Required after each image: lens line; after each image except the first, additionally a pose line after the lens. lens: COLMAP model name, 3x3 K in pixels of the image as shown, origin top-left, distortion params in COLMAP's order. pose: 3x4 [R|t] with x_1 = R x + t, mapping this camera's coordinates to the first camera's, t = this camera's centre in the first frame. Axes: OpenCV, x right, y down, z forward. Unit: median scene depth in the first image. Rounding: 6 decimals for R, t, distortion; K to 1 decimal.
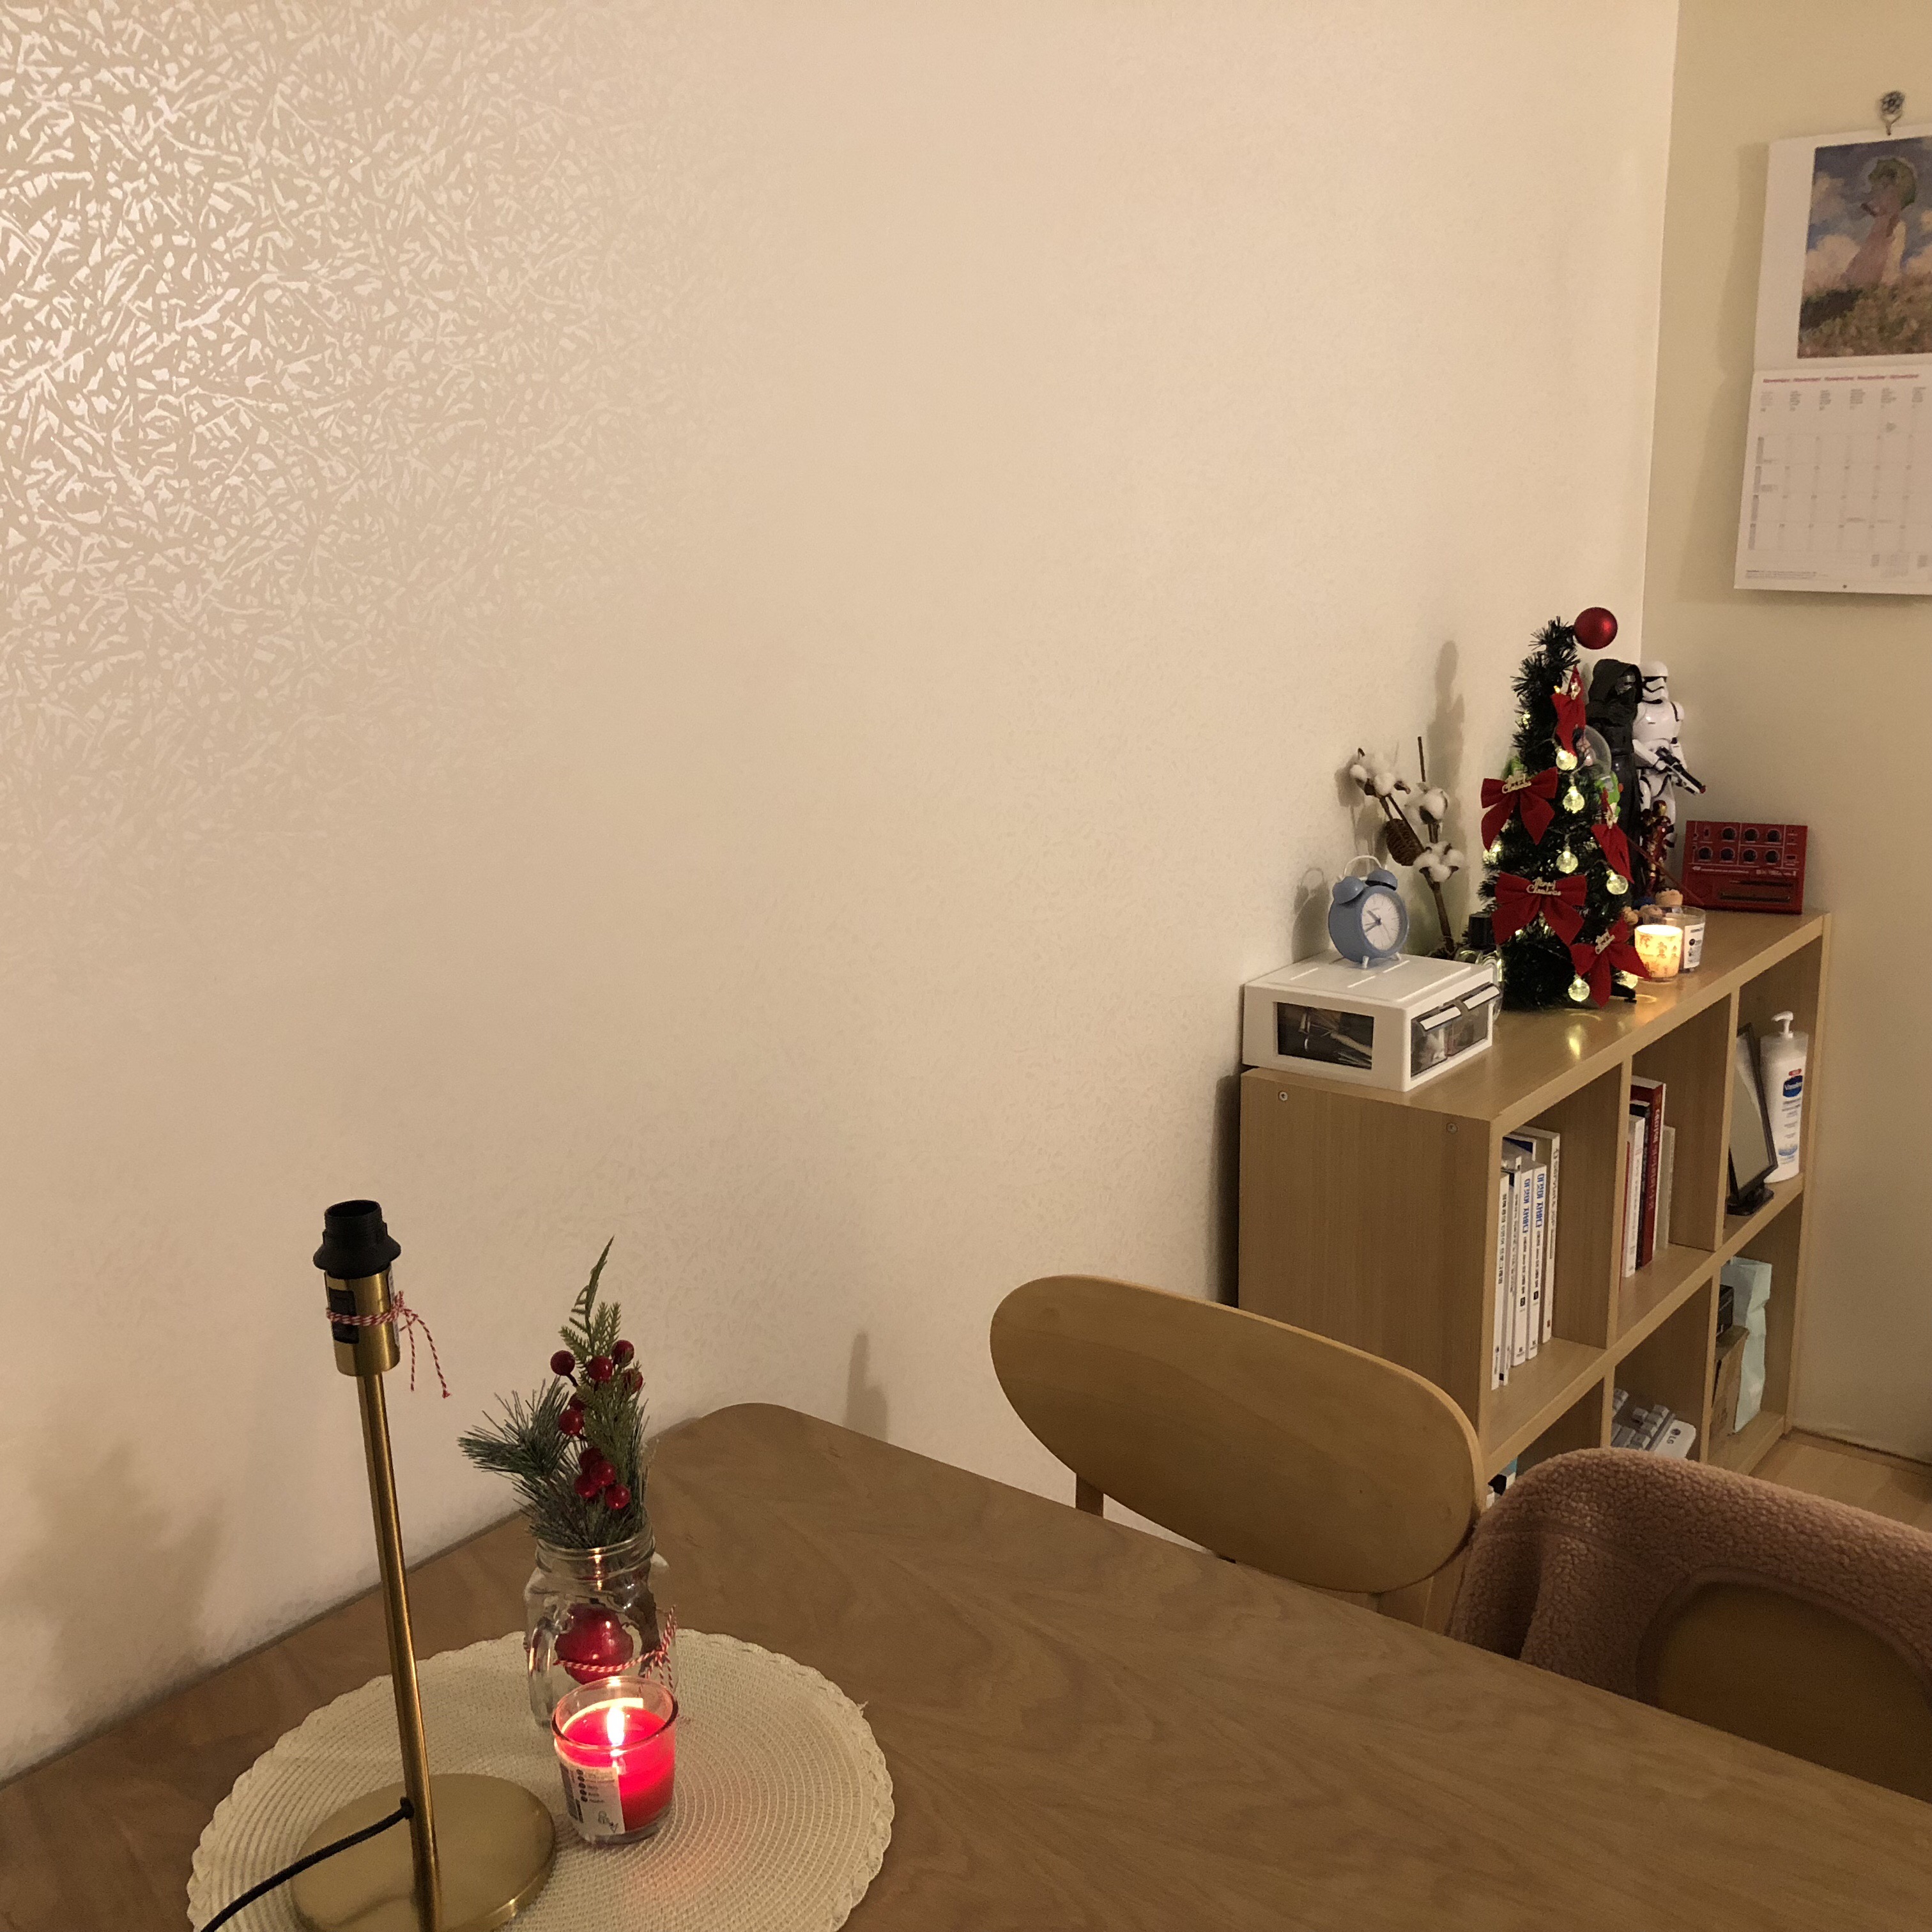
lens RADIAL K [[2104.8, 0, 966.0], [0, 2104.8, 966.0], [0, 0, 1]] dist [0.016122, -0.000473]
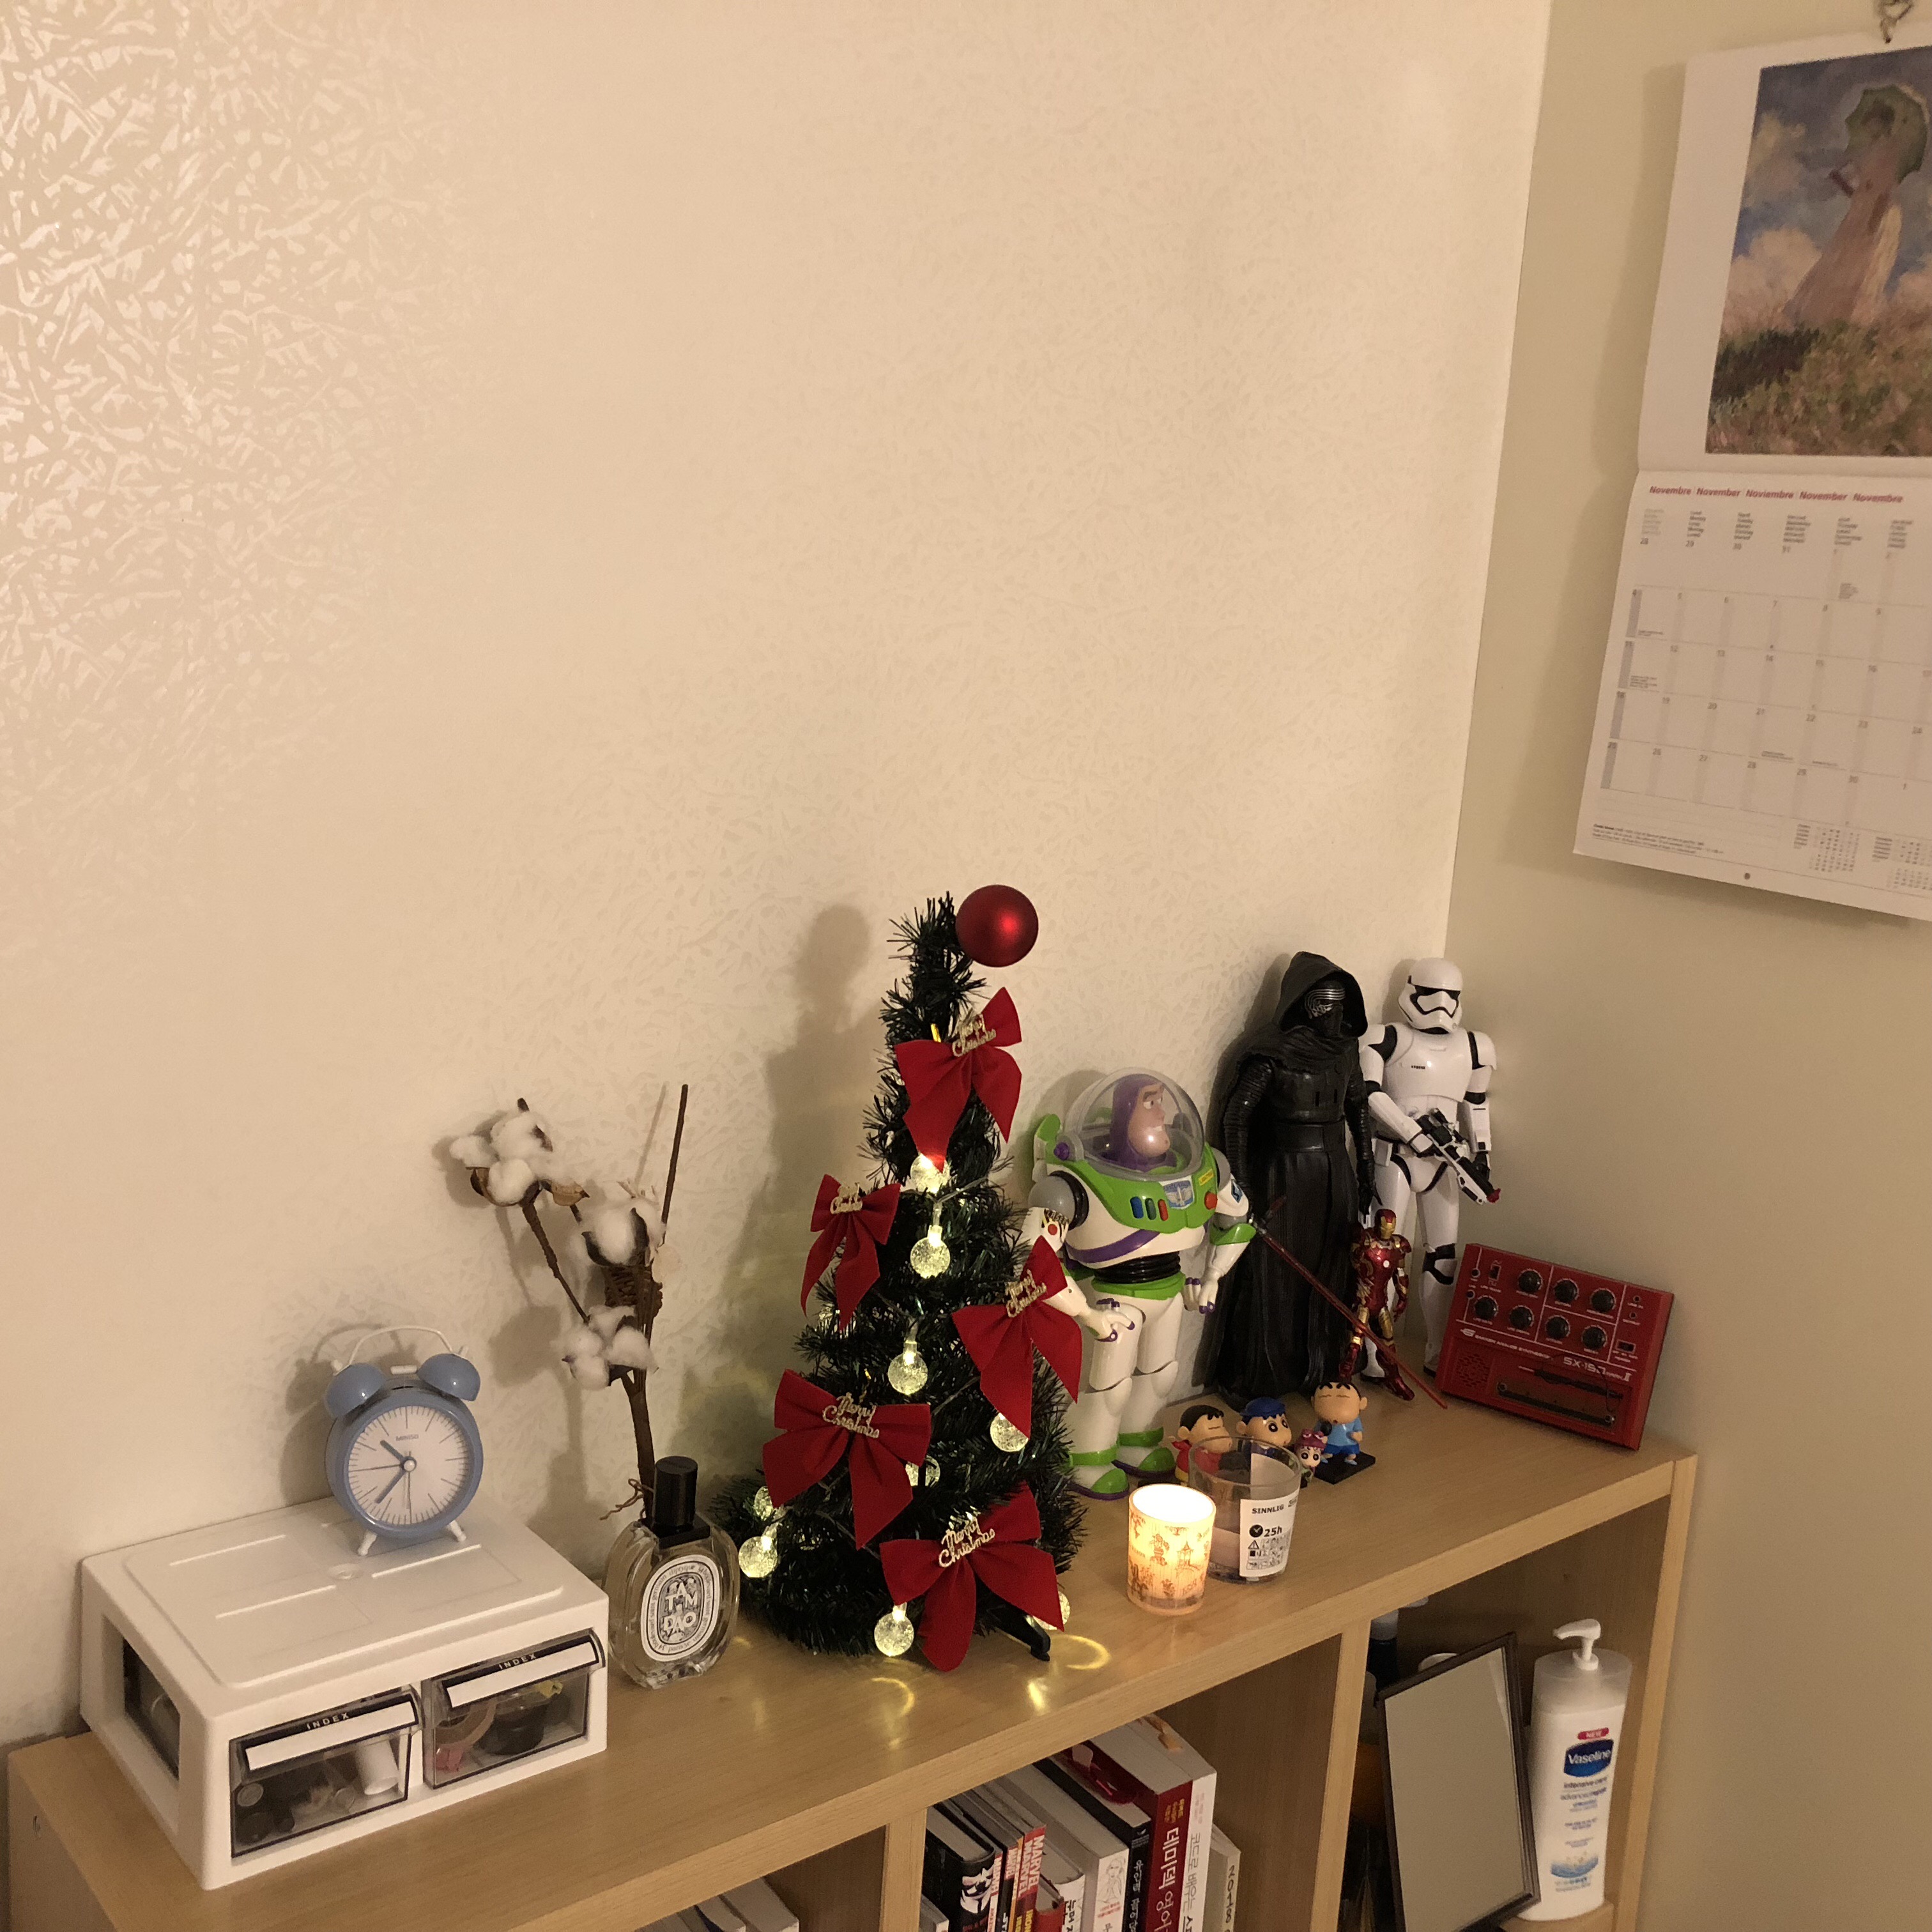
lens RADIAL K [[2127.9, 0, 966.0], [0, 2127.9, 966.0], [0, 0, 1]] dist [0.009279, 0.010630]
pose [[0.971805, 0.125408, -0.199670, 0.341322], [-0.134406, 0.990406, -0.032111, -0.115236], [0.193727, 0.058042, 0.979337, 0.439806]]
